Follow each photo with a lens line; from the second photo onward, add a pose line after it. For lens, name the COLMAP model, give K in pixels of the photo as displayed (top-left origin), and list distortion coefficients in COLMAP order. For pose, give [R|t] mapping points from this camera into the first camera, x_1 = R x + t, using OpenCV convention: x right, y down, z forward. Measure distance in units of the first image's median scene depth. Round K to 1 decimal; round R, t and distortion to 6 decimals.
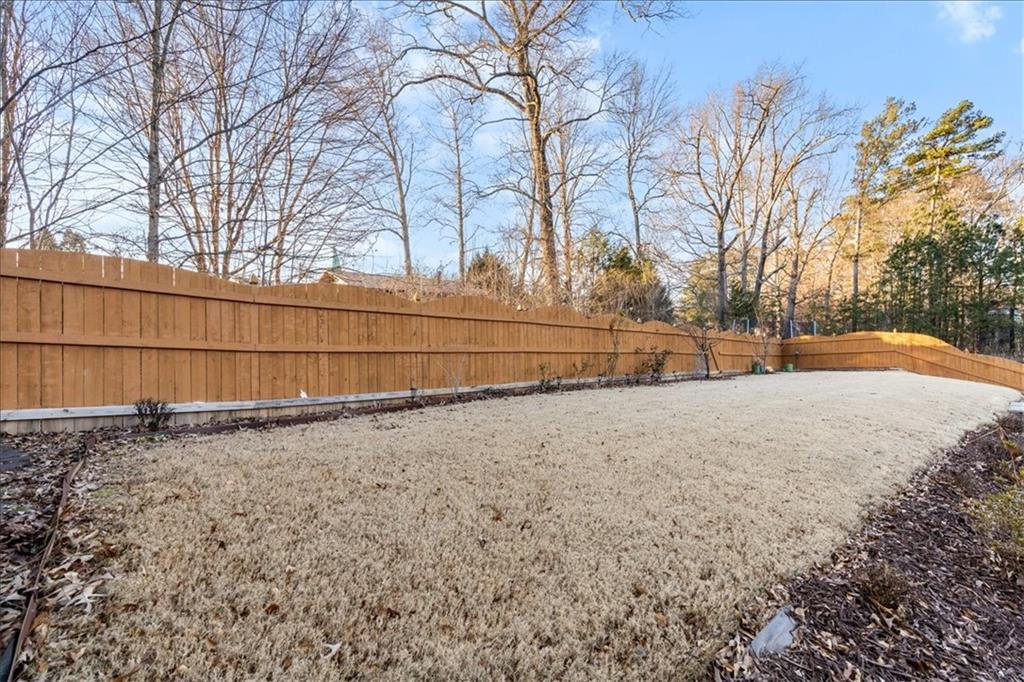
lens RADIAL K [[474.0, 0, 513.9], [0, 474.0, 341.5], [0, 0, 1]] dist [0.000096, -0.000192]
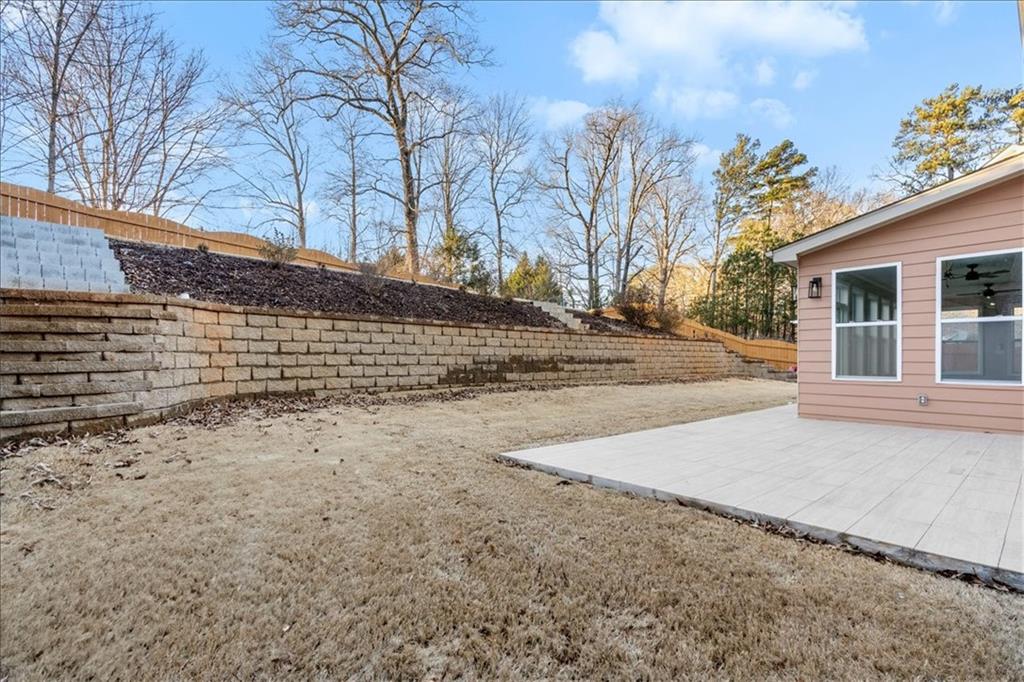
lens RADIAL K [[474.0, 0, 515.3], [0, 474.0, 355.8], [0, 0, 1]] dist [0.000096, -0.000192]
pose [[0.995191, 0.016172, 0.096606, 0.189061], [-0.016239, 0.999868, -0.000084, 0.086485], [-0.096594, -0.001486, 0.995323, -0.219193]]
